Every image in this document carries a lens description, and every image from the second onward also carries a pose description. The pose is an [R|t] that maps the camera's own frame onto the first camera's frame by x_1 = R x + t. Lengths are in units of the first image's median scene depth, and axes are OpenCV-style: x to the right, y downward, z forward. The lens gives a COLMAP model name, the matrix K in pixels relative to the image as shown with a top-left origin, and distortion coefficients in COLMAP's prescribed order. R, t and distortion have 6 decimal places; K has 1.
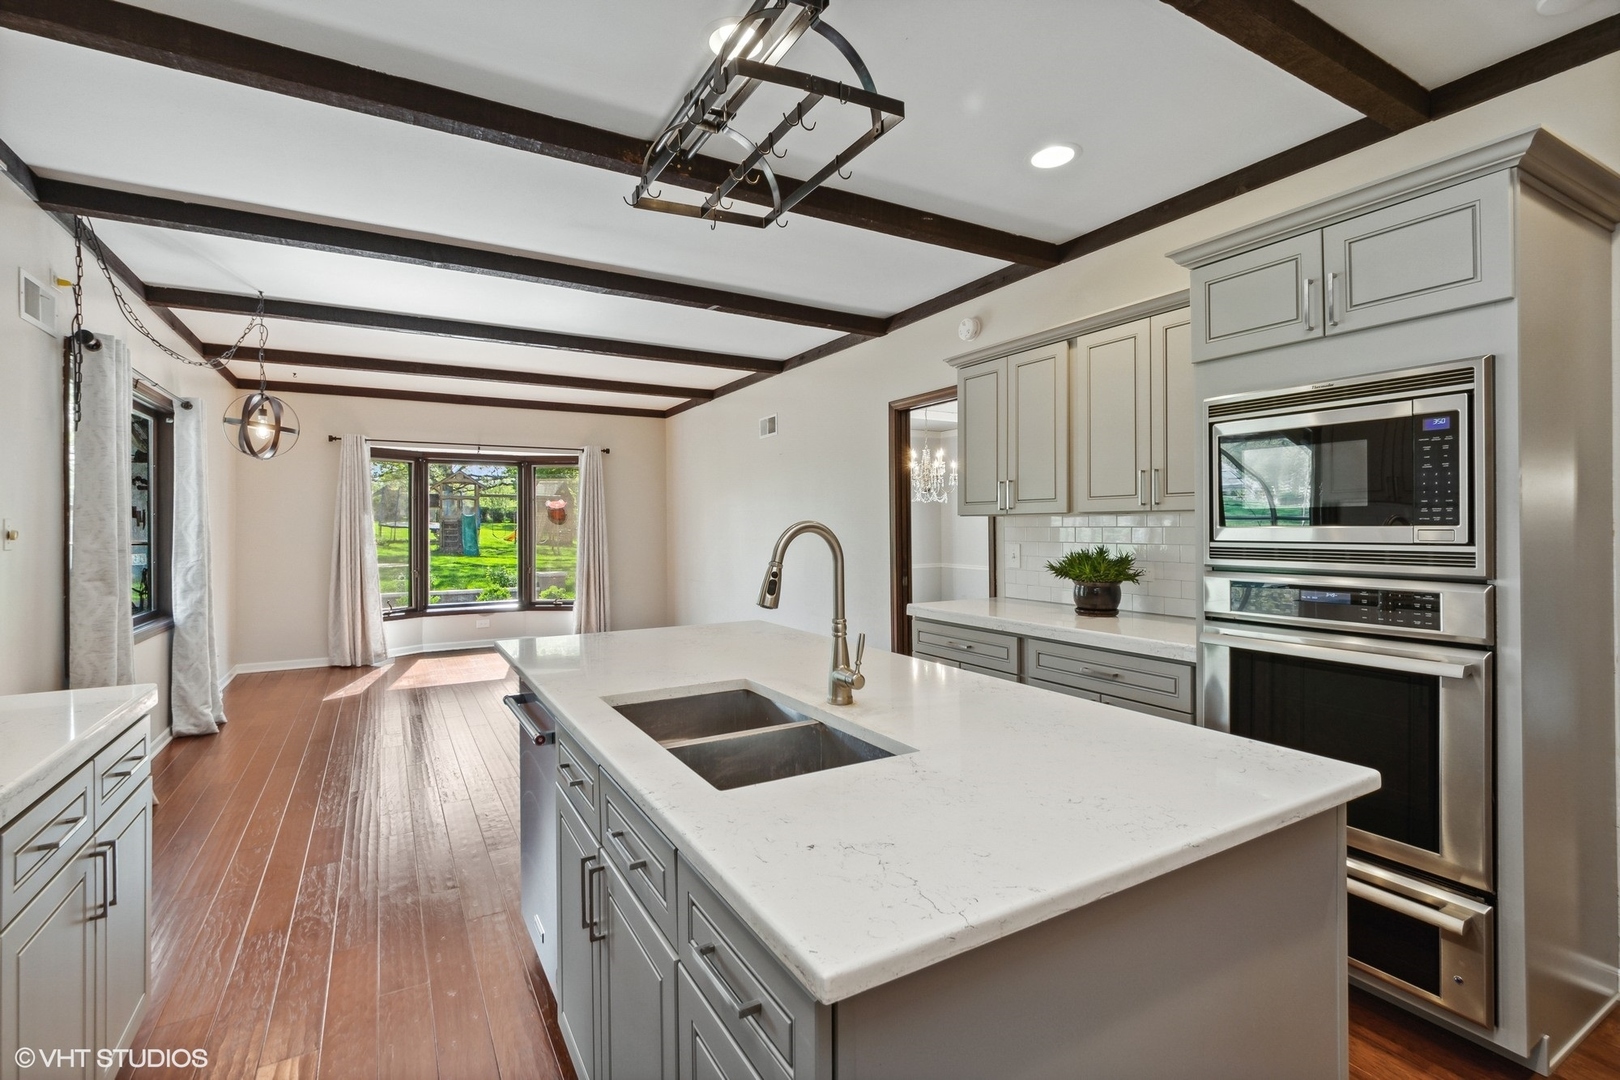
lens RADIAL K [[732.2, 0, 803.8], [0, 732.2, 529.1], [0, 0, 1]] dist [-0.000485, -0.000026]
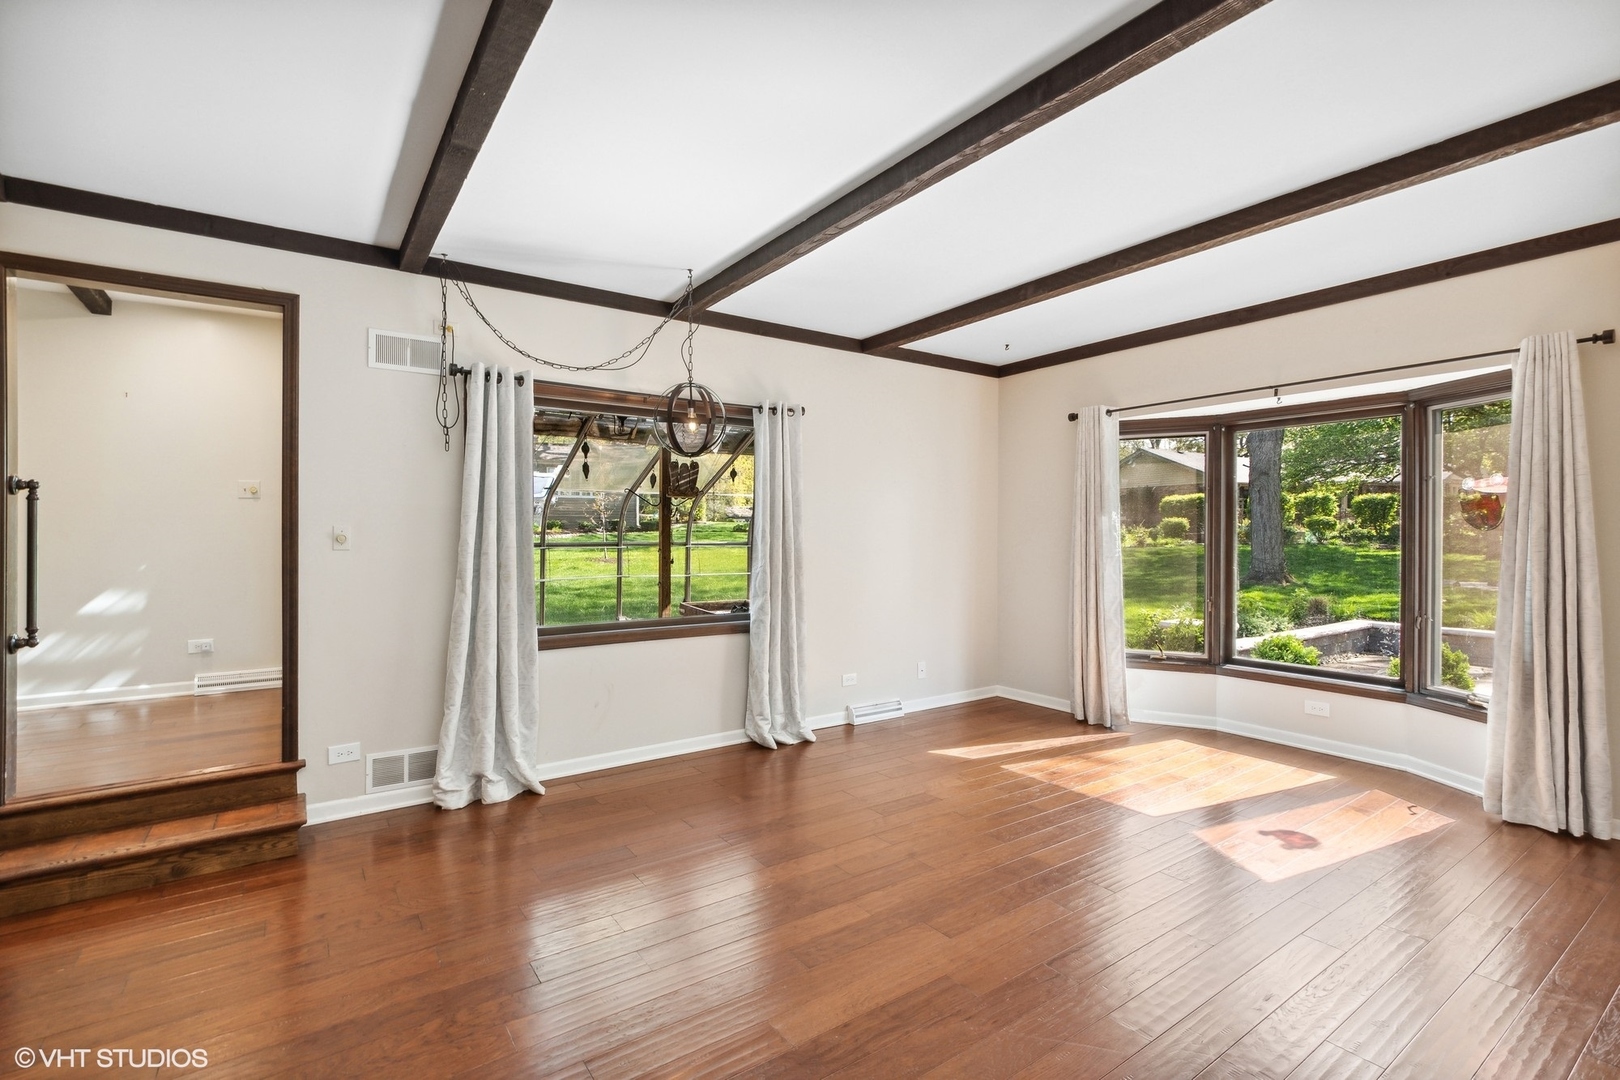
lens RADIAL K [[732.2, 0, 807.4], [0, 732.2, 536.7], [0, 0, 1]] dist [-0.000485, -0.000026]
pose [[0.088177, 0.008576, -0.996068, 0.091646], [-0.009499, 0.999925, 0.007768, -0.001945], [0.996059, 0.008777, 0.088252, 0.636021]]
